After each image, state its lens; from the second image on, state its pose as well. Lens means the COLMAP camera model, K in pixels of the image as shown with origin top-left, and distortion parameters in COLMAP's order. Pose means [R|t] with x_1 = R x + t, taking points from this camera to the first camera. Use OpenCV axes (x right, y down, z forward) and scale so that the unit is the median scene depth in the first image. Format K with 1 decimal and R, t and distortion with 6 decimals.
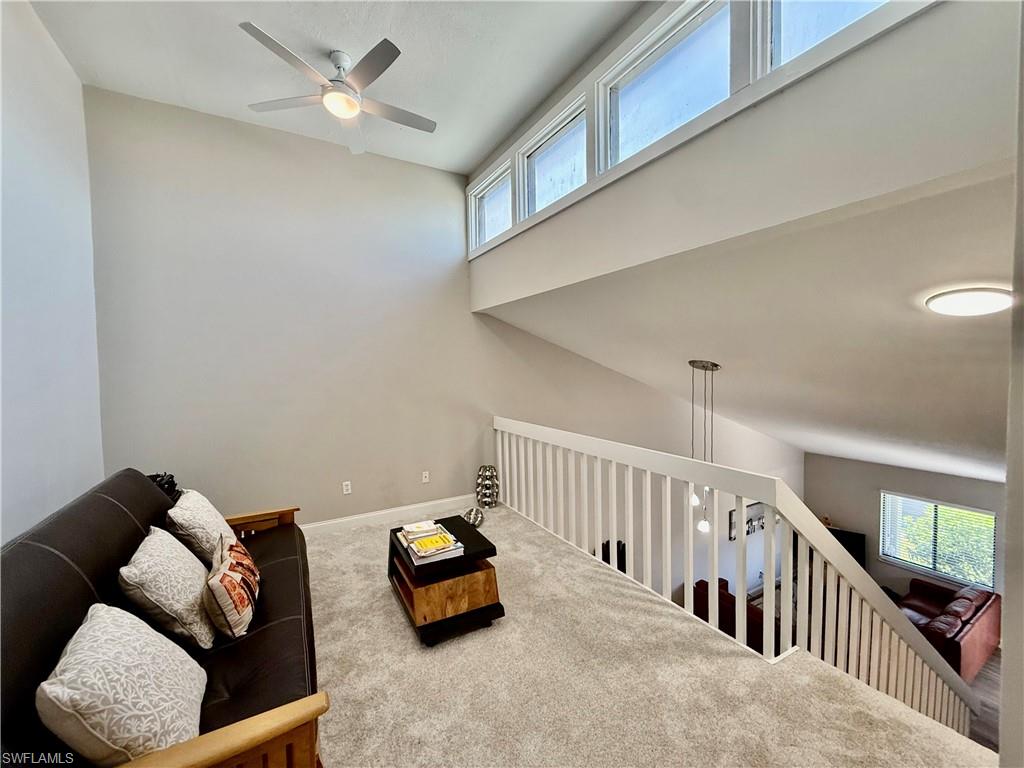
lens RADIAL K [[407.9, 0, 507.0], [0, 407.9, 383.7], [0, 0, 1]] dist [0.001566, -0.000145]
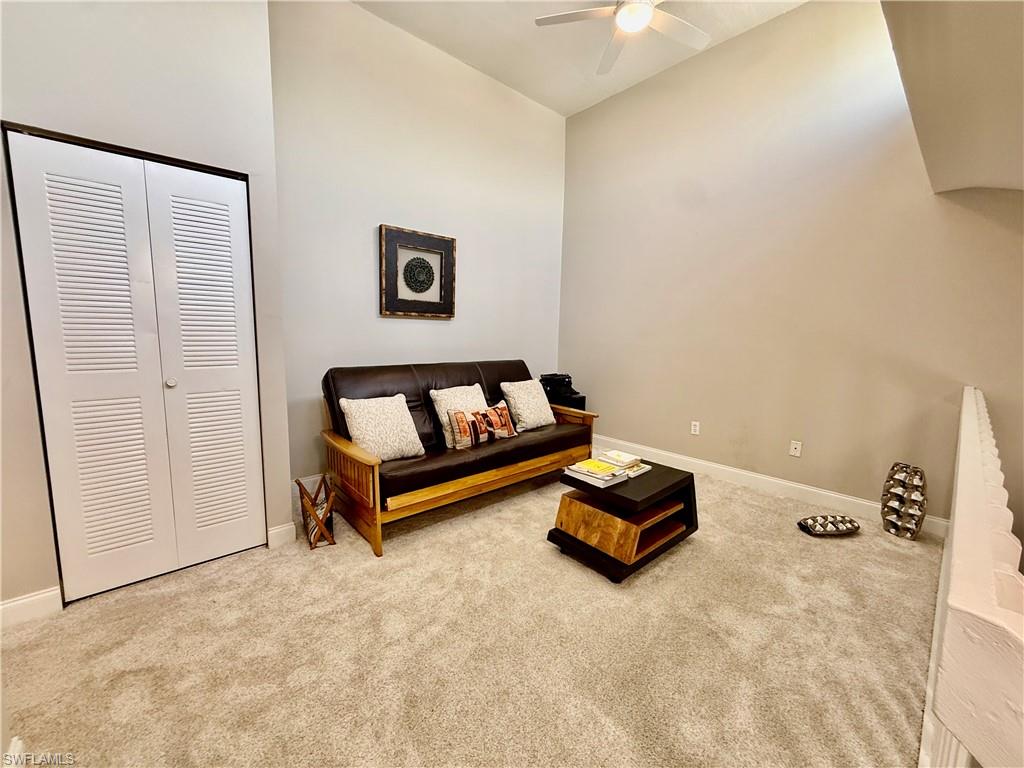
lens RADIAL K [[407.9, 0, 509.9], [0, 407.9, 382.5], [0, 0, 1]] dist [0.001566, -0.000145]
pose [[0.213110, 0.143809, -0.966387, 0.515758], [-0.062145, 0.989101, 0.133484, 0.060788], [0.975050, 0.031609, 0.219724, 0.447434]]
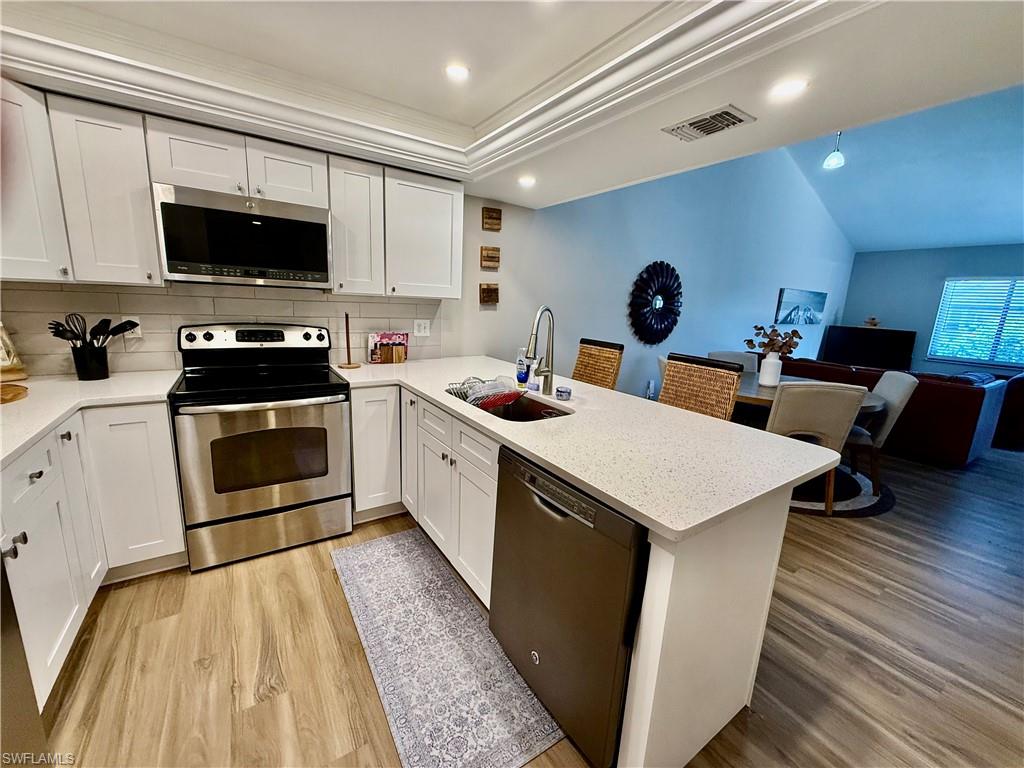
lens RADIAL K [[407.9, 0, 510.2], [0, 407.9, 383.8], [0, 0, 1]] dist [0.001566, -0.000145]
pose [[0.995841, 0.045487, 0.078946, -0.146986], [-0.057577, 0.985702, 0.158354, 0.846597], [-0.070614, -0.162240, 0.984221, 0.366566]]
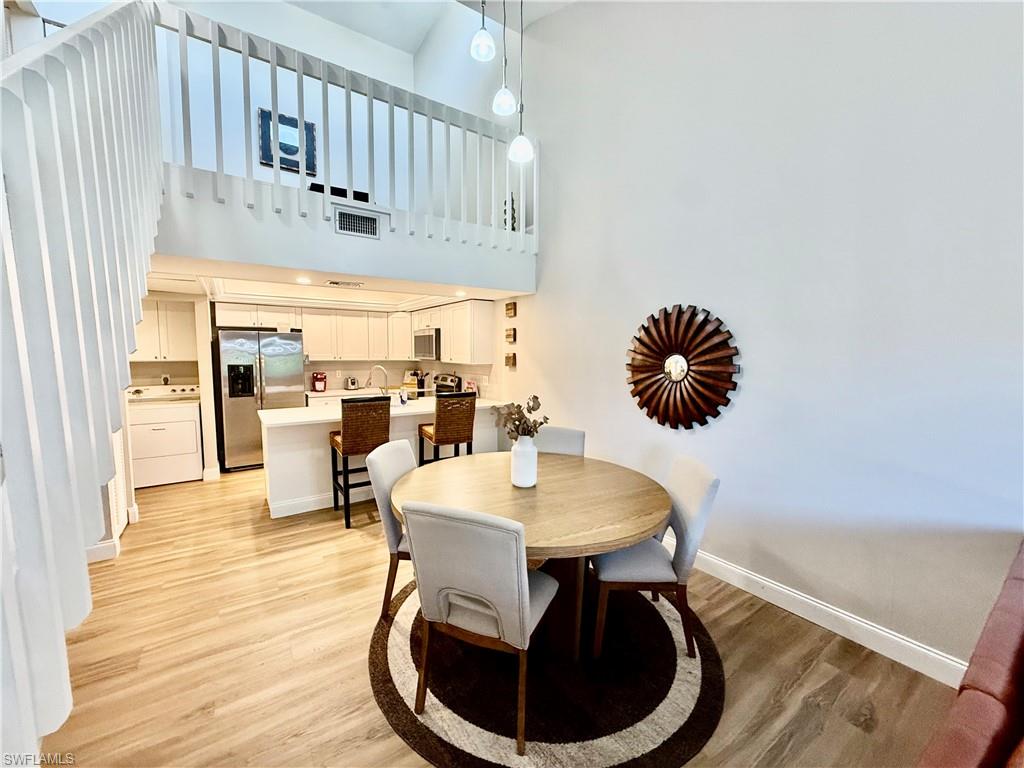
lens RADIAL K [[407.9, 0, 509.5], [0, 407.9, 384.5], [0, 0, 1]] dist [0.001566, -0.000145]
pose [[0.082117, 0.099470, -0.991646, 1.258834], [-0.047537, 0.994265, 0.095796, 0.742102], [0.995488, 0.039274, 0.086375, 1.247398]]
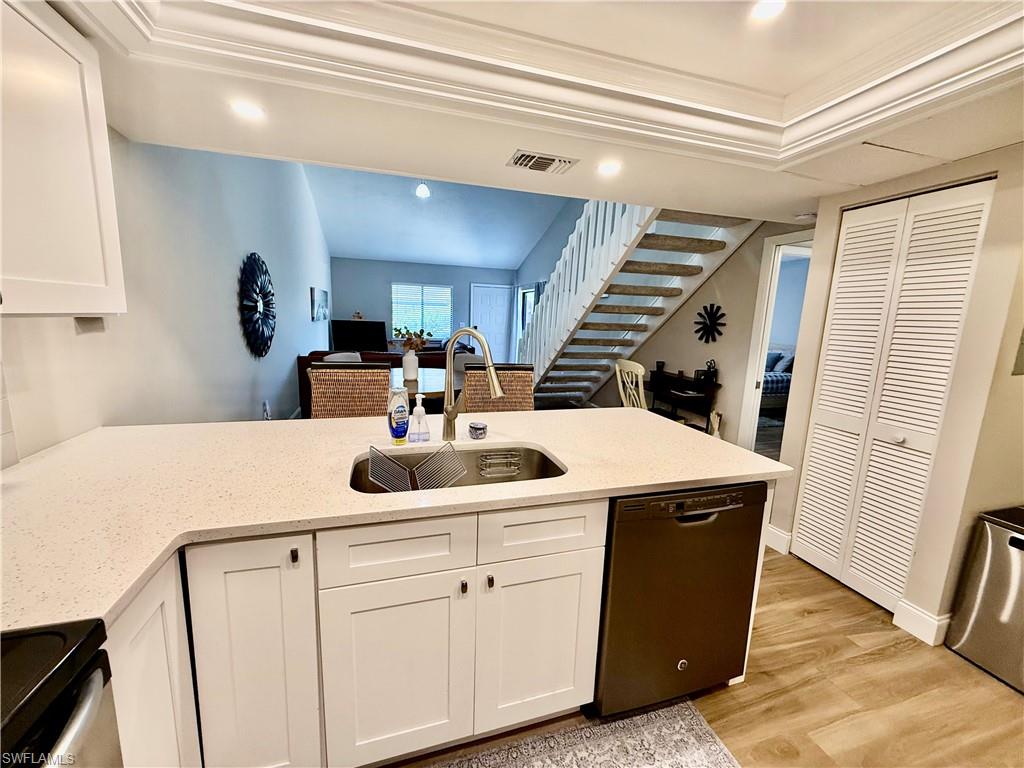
lens RADIAL K [[407.9, 0, 512.6], [0, 407.9, 381.1], [0, 0, 1]] dist [0.001566, -0.000145]
pose [[0.219187, -0.133082, 0.966564, -0.482313], [0.003063, 0.990743, 0.135717, 0.824200], [-0.975678, -0.026786, 0.217566, 0.798121]]
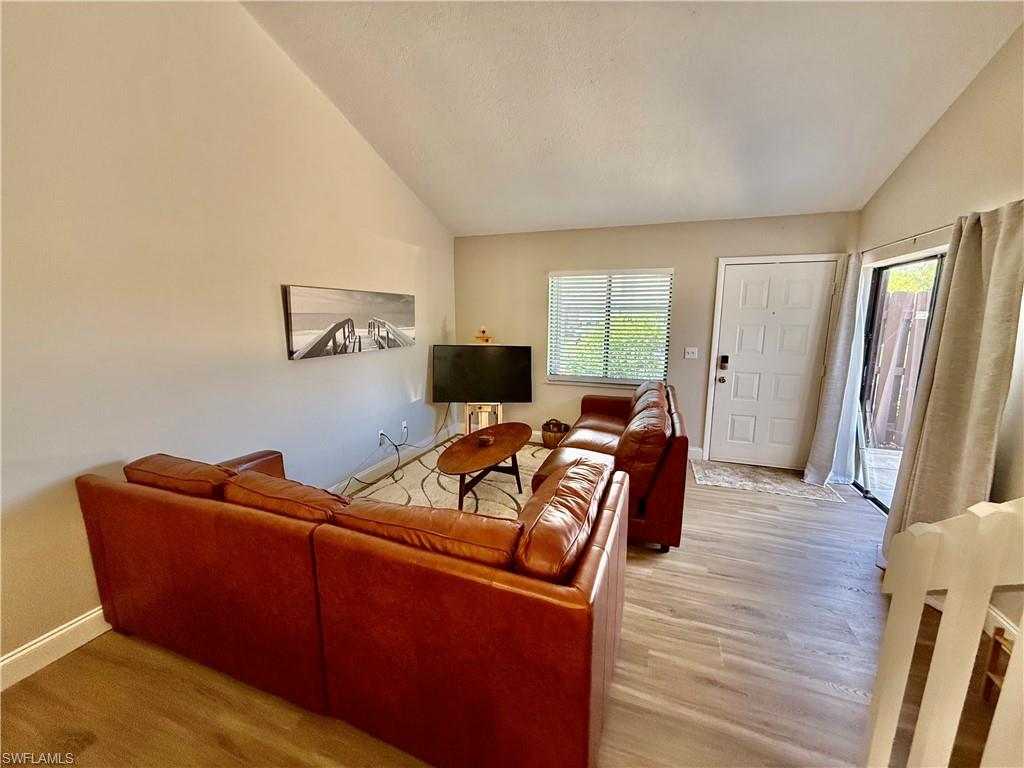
lens RADIAL K [[407.9, 0, 509.8], [0, 407.9, 383.4], [0, 0, 1]] dist [0.001566, -0.000145]
pose [[0.762957, -0.087548, 0.640494, 0.941995], [0.010518, 0.992337, 0.123112, 0.752530], [-0.646364, -0.087193, 0.758031, 1.147068]]
